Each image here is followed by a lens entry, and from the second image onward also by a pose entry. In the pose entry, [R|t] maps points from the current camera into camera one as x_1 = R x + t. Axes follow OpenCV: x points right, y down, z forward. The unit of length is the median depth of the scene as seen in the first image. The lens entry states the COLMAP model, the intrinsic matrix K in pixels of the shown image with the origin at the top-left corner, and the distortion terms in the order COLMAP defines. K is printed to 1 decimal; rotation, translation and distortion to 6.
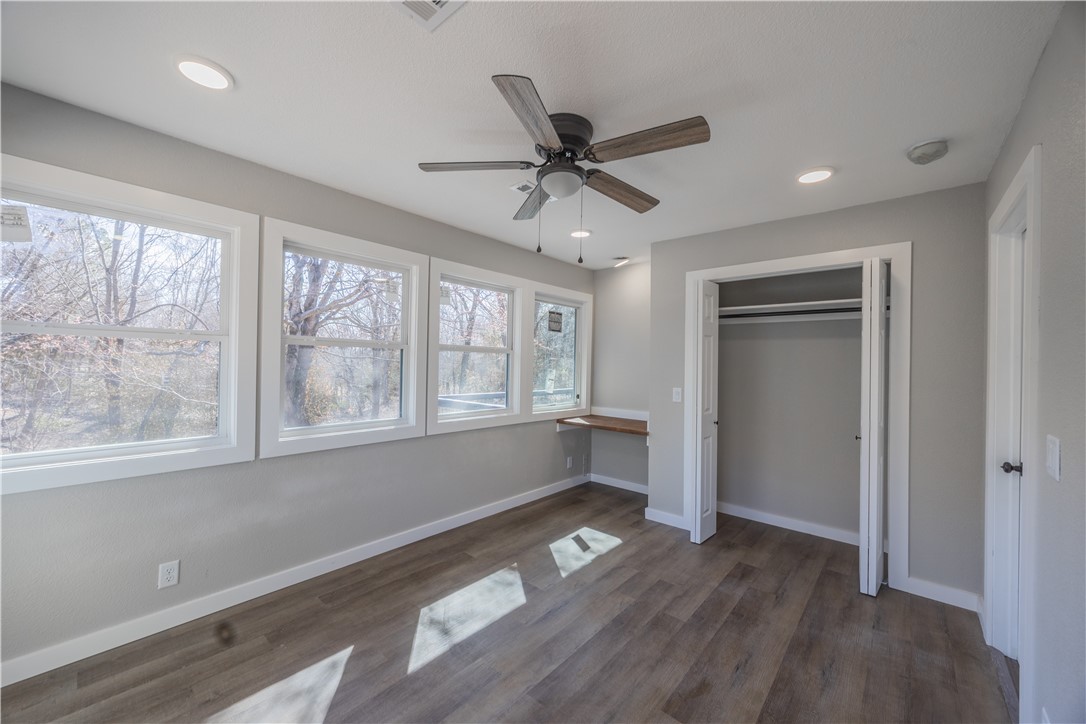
lens RADIAL K [[407.8, 0, 553.8], [0, 407.8, 356.9], [0, 0, 1]] dist [0.000193, 0.000054]
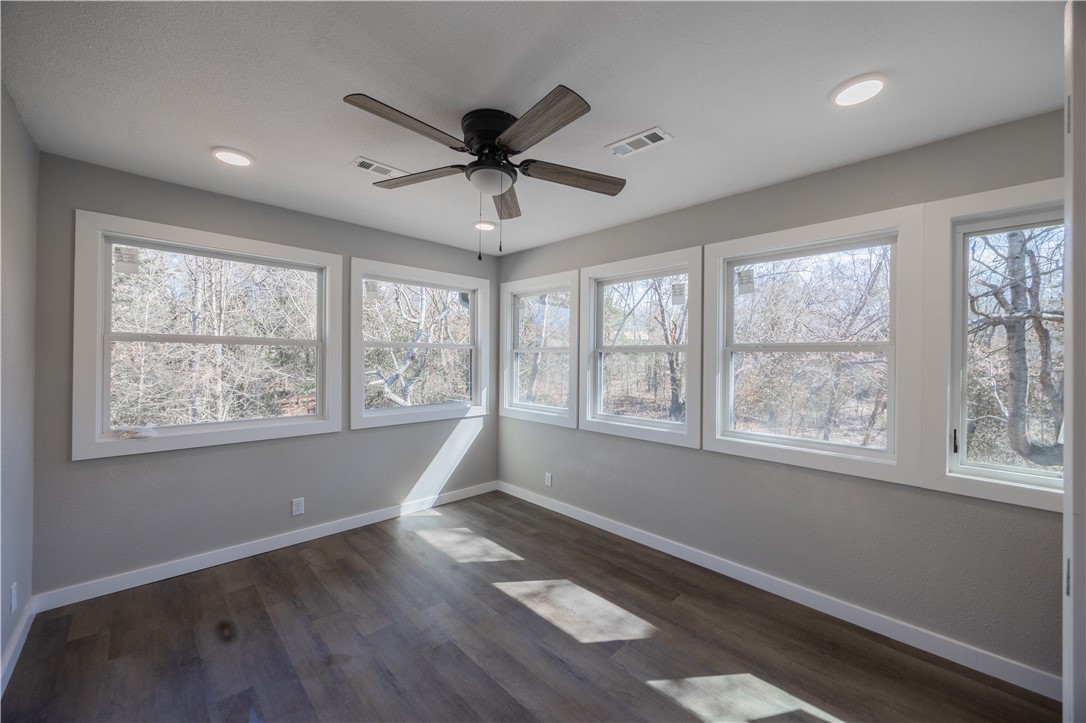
lens RADIAL K [[410.5, 0, 546.6], [0, 410.5, 359.4], [0, 0, 1]] dist [-0.004829, 0.000021]
pose [[-0.076246, -0.019659, -0.996895, 0.710221], [-0.000147, 0.999806, -0.019705, 0.018760], [0.997089, -0.001356, -0.076234, 0.870969]]
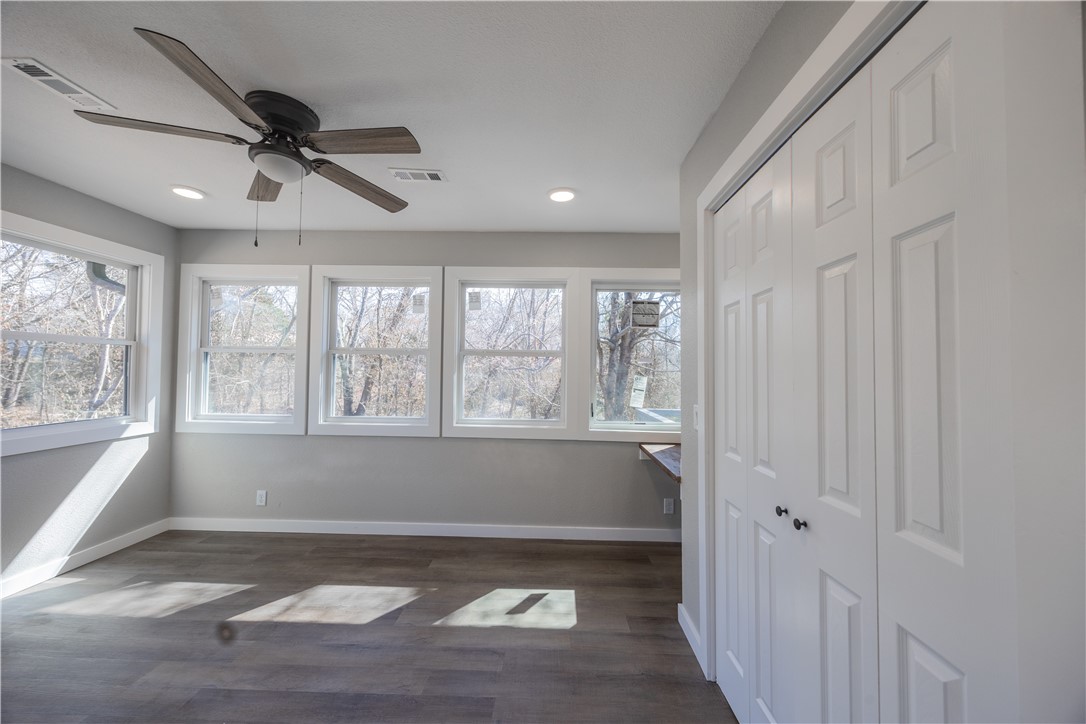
lens RADIAL K [[412.6, 0, 547.7], [0, 412.6, 358.3], [0, 0, 1]] dist [-0.001839, -0.000229]
pose [[0.638452, -0.034933, -0.768868, 0.809122], [0.009425, 0.999249, -0.037574, 0.039896], [0.769604, 0.016743, 0.638302, 0.630537]]
